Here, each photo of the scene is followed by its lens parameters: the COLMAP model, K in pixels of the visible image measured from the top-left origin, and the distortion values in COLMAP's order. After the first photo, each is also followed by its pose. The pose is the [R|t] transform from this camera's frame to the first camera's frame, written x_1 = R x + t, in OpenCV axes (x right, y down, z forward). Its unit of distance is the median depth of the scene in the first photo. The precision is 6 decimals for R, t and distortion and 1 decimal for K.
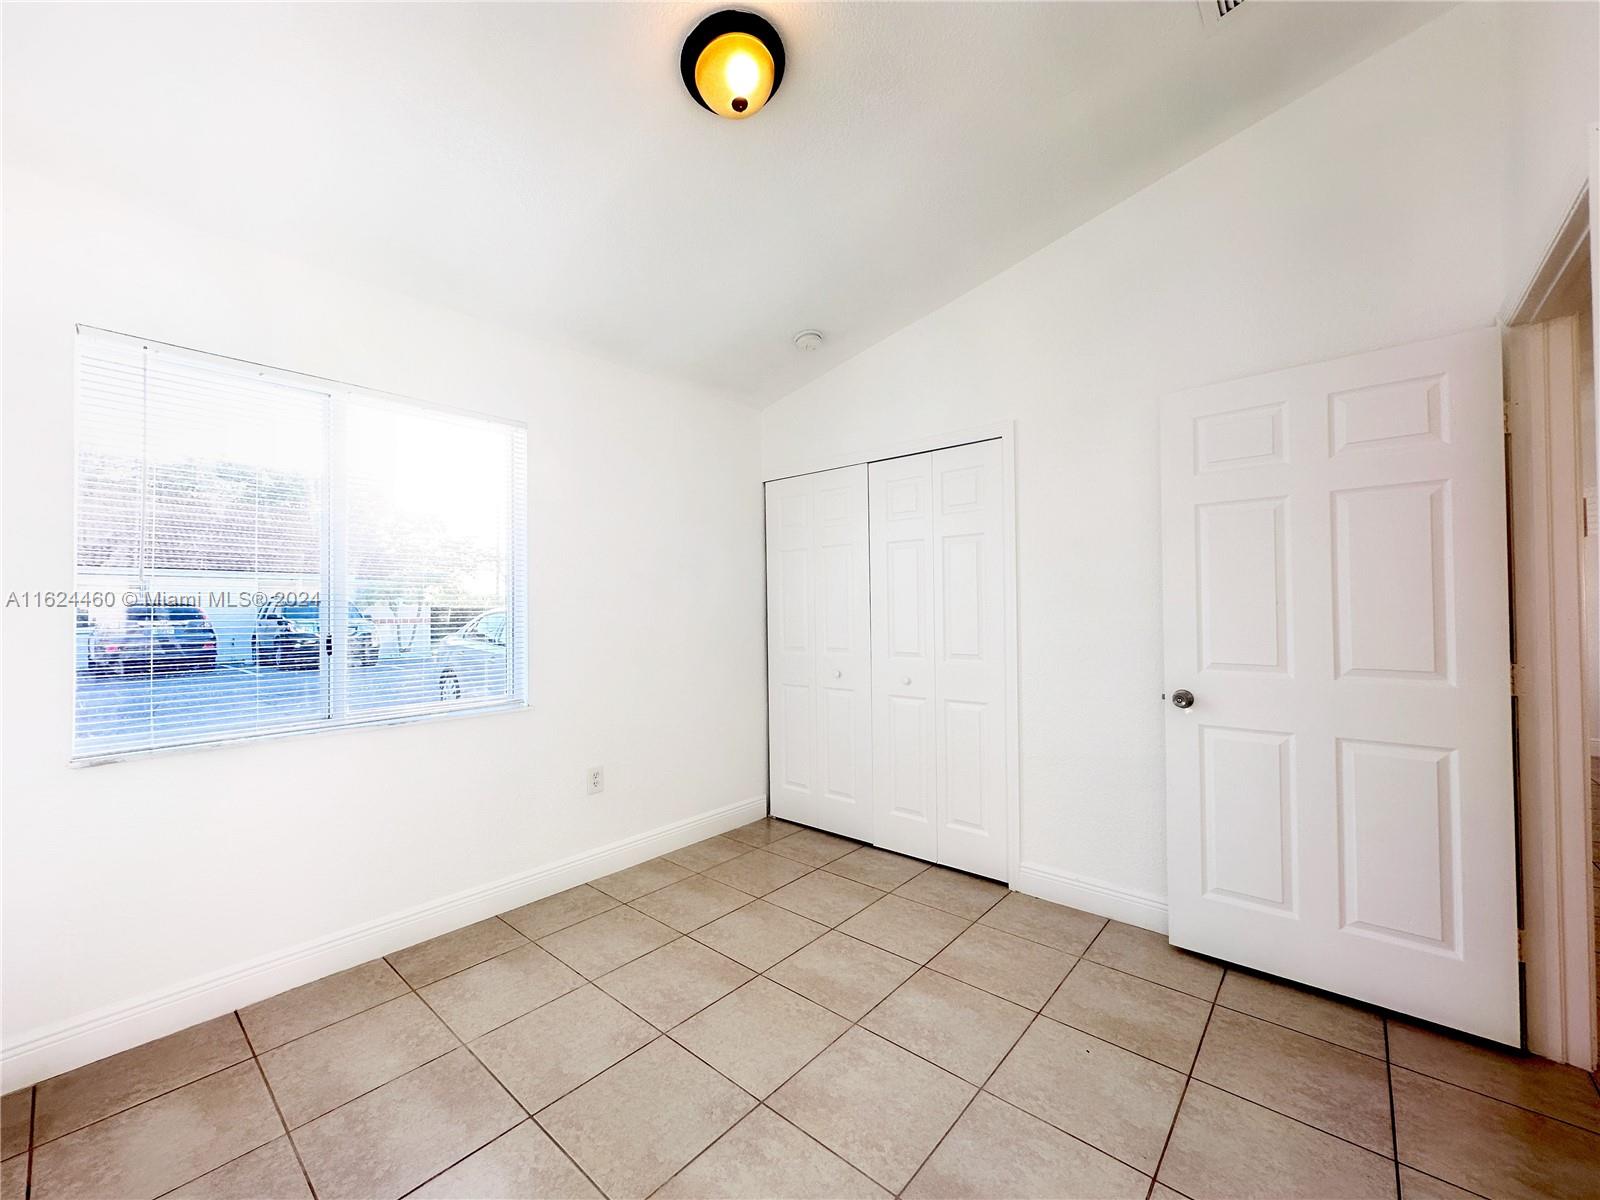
lens RADIAL K [[635.6, 0, 806.5], [0, 635.6, 600.7], [0, 0, 1]] dist [-0.002668, 0.000939]
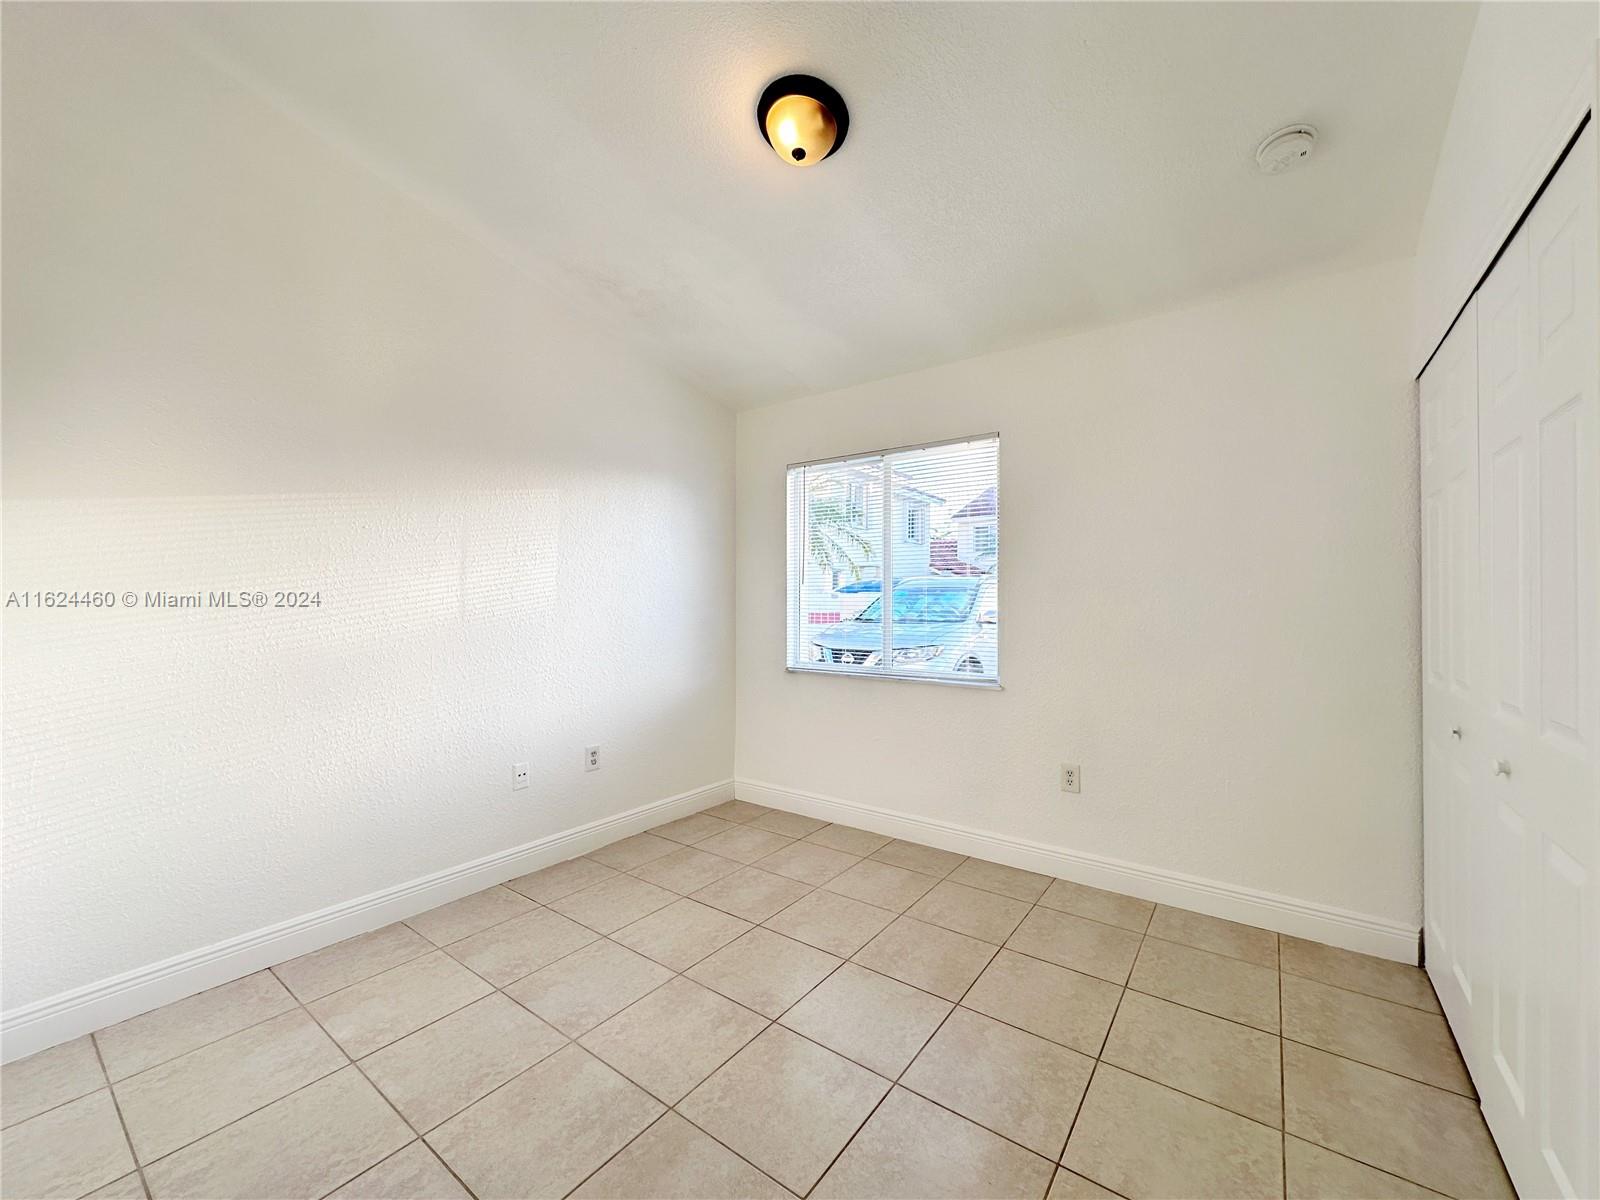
lens RADIAL K [[635.6, 0, 806.9], [0, 635.6, 599.3], [0, 0, 1]] dist [-0.002668, 0.000939]
pose [[0.077241, 0.001707, -0.997011, 0.747467], [0.011914, 0.999926, 0.002635, 0.002166], [0.996941, -0.012082, 0.077214, 0.660073]]
